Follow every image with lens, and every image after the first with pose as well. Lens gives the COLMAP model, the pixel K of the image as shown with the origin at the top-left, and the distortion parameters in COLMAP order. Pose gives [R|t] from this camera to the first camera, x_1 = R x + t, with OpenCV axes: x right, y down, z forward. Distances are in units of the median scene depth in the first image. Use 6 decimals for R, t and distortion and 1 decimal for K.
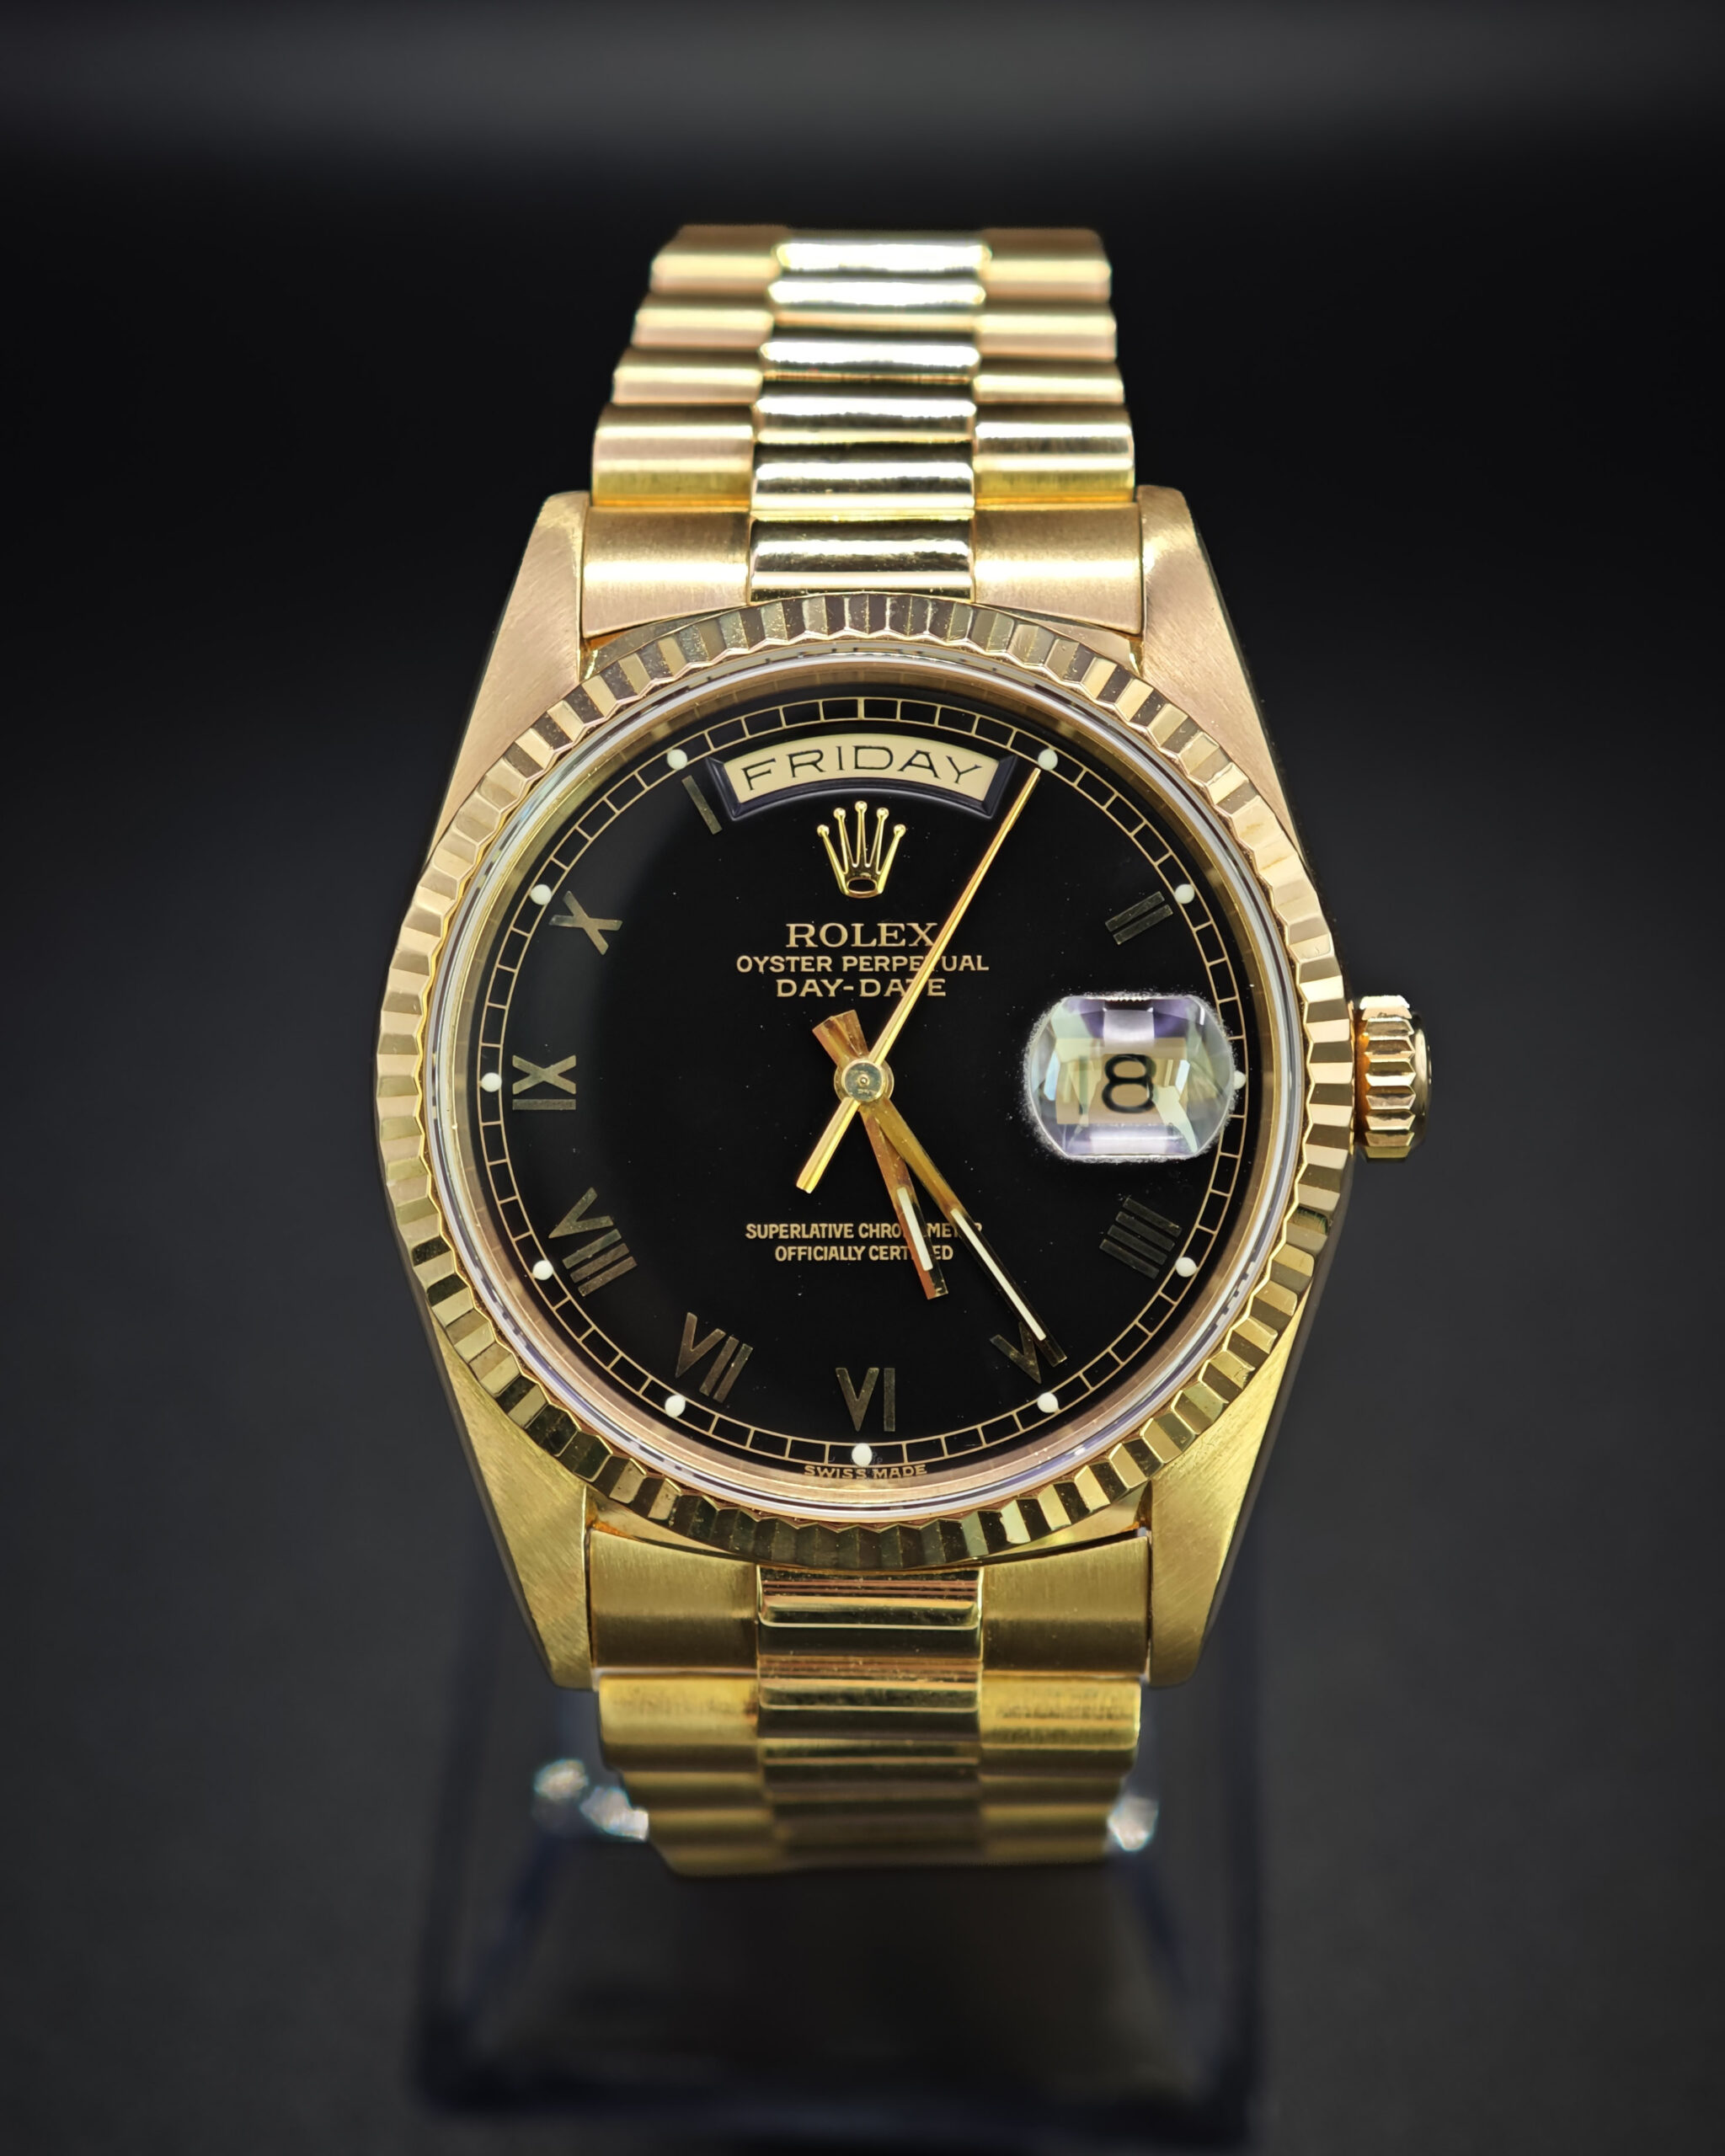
lens RADIAL K [[4361.9, 0, 871.0], [0, 4361.9, 1128.5], [0, 0, 1]] dist [0.469352, 0.000000]
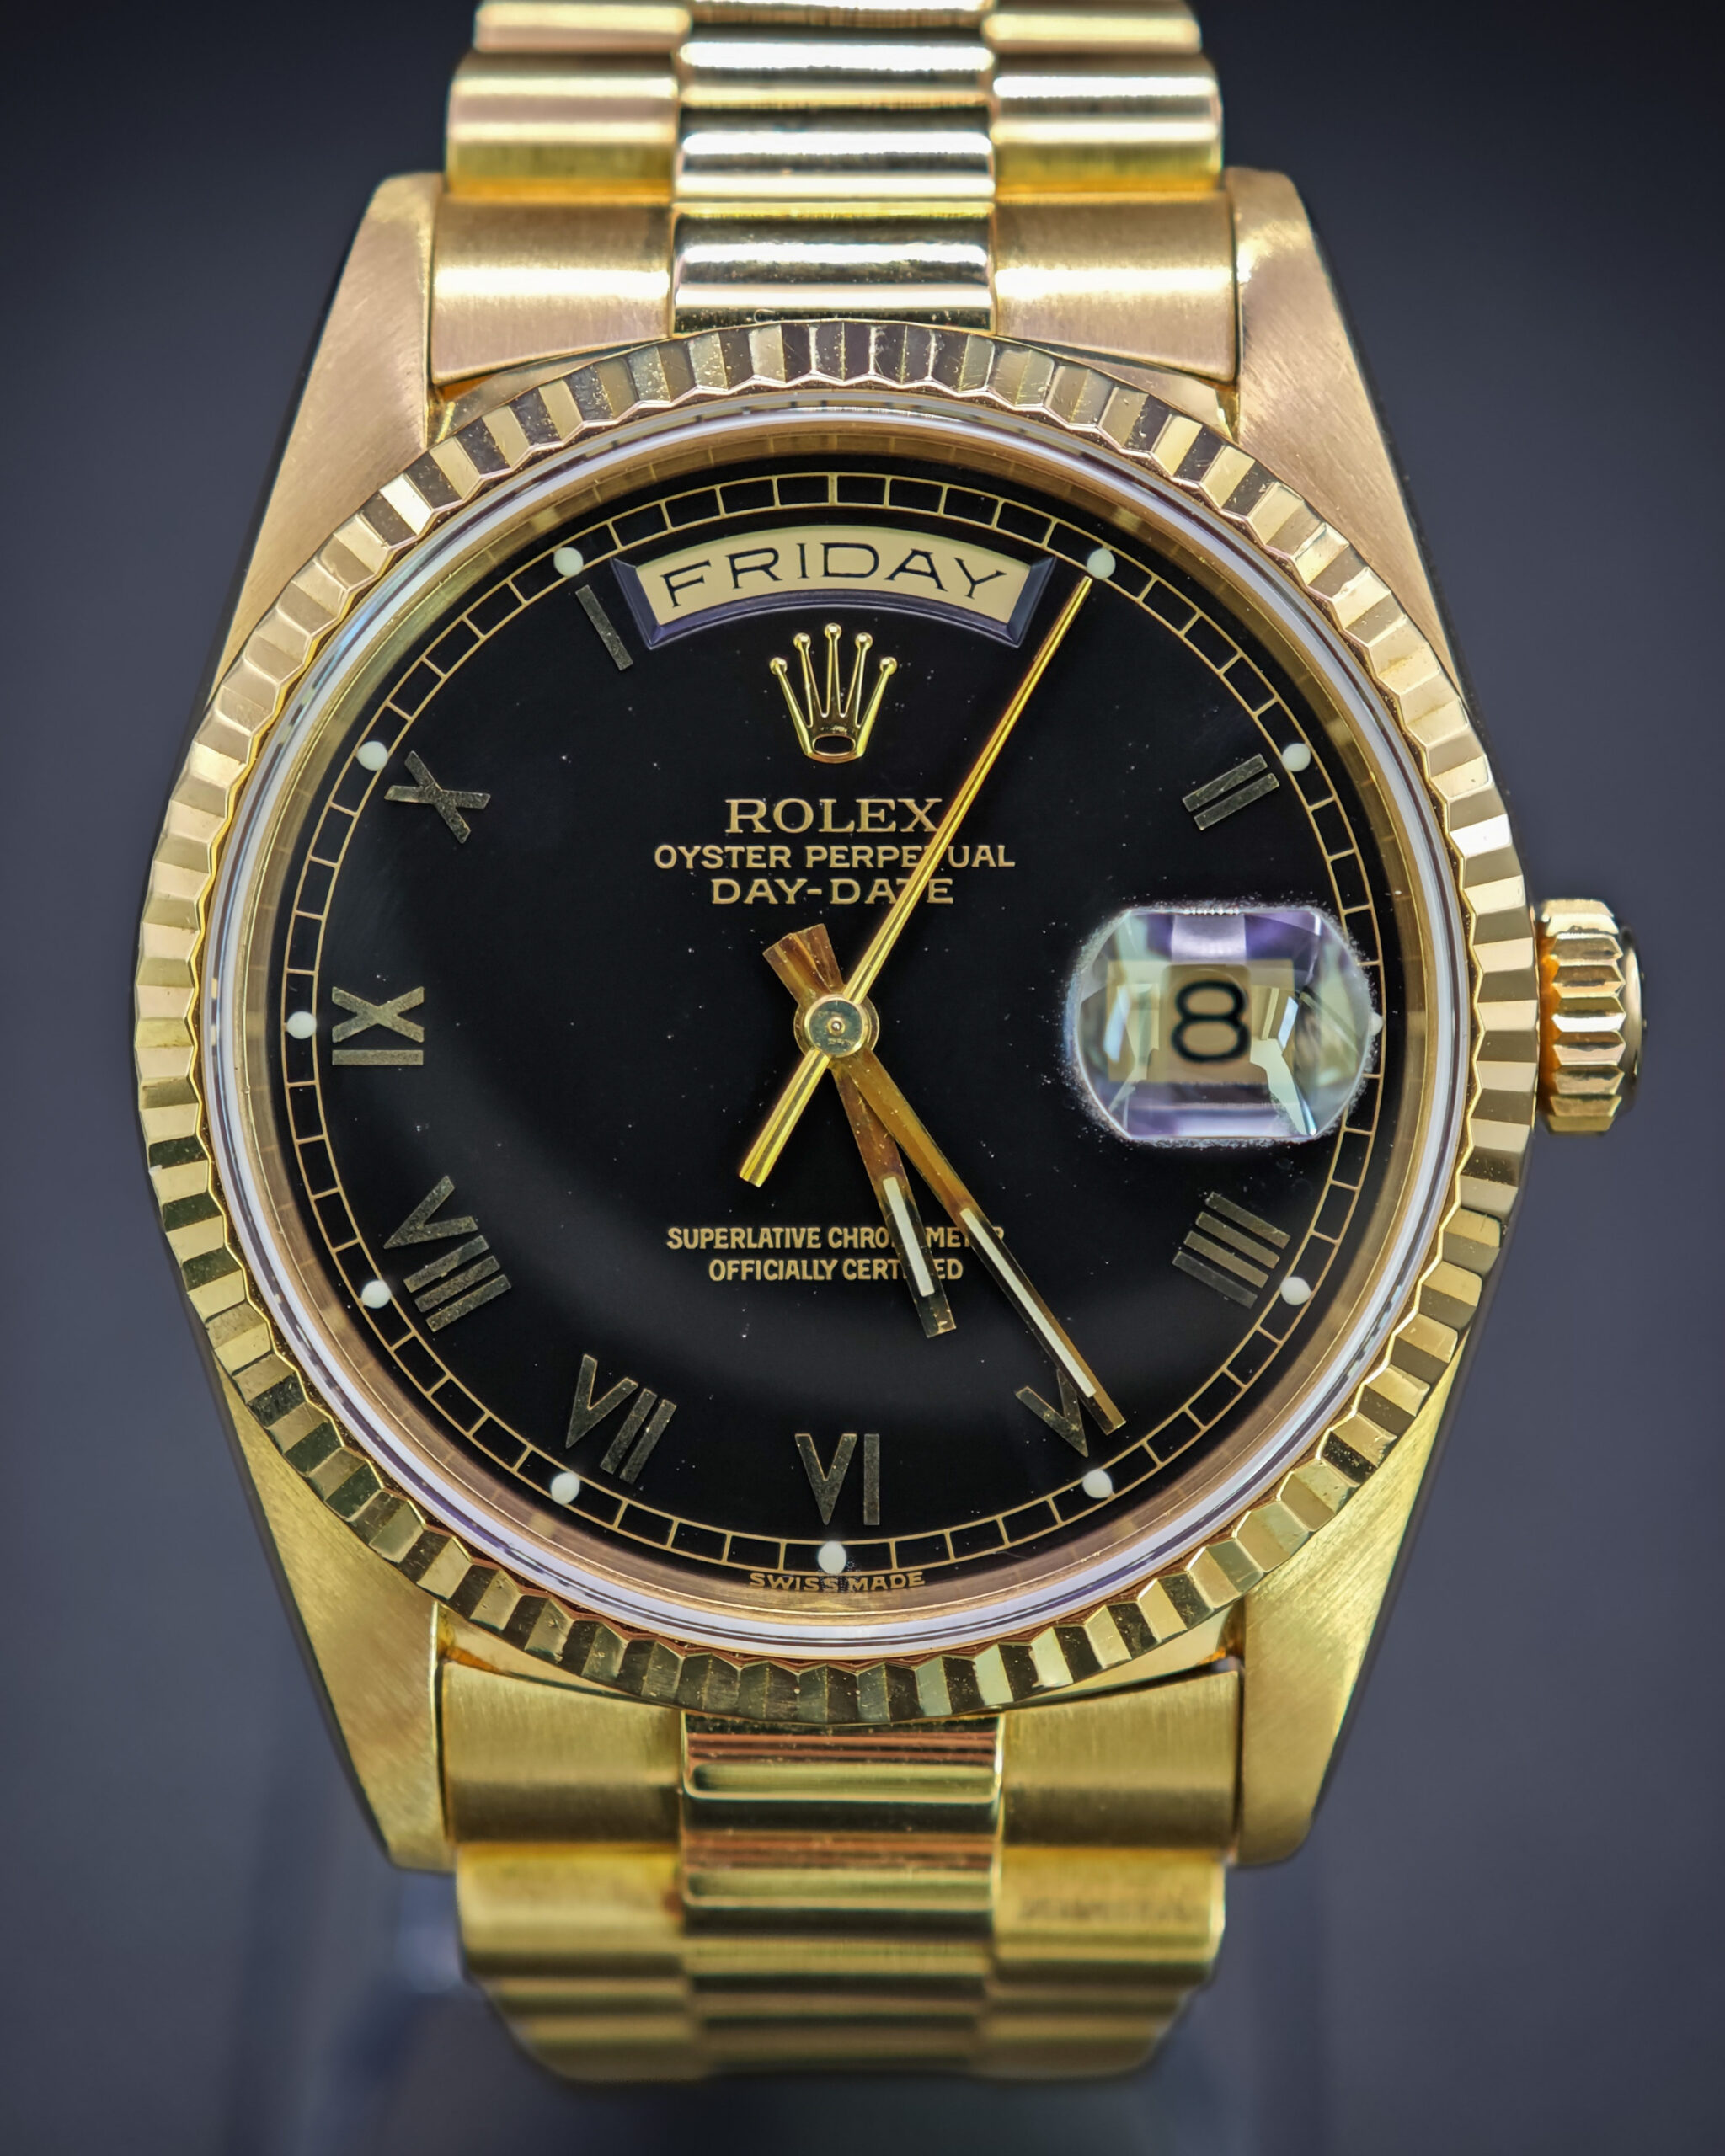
lens RADIAL K [[4361.9, 0, 855.0], [0, 4361.9, 1047.4], [0, 0, 1]] dist [0.469352, 0.000000]
pose [[0.999933, 0.001893, 0.011376, -0.006565], [-0.002283, 0.999407, 0.034369, -0.031264], [-0.011305, -0.034393, 0.999344, 0.299510]]
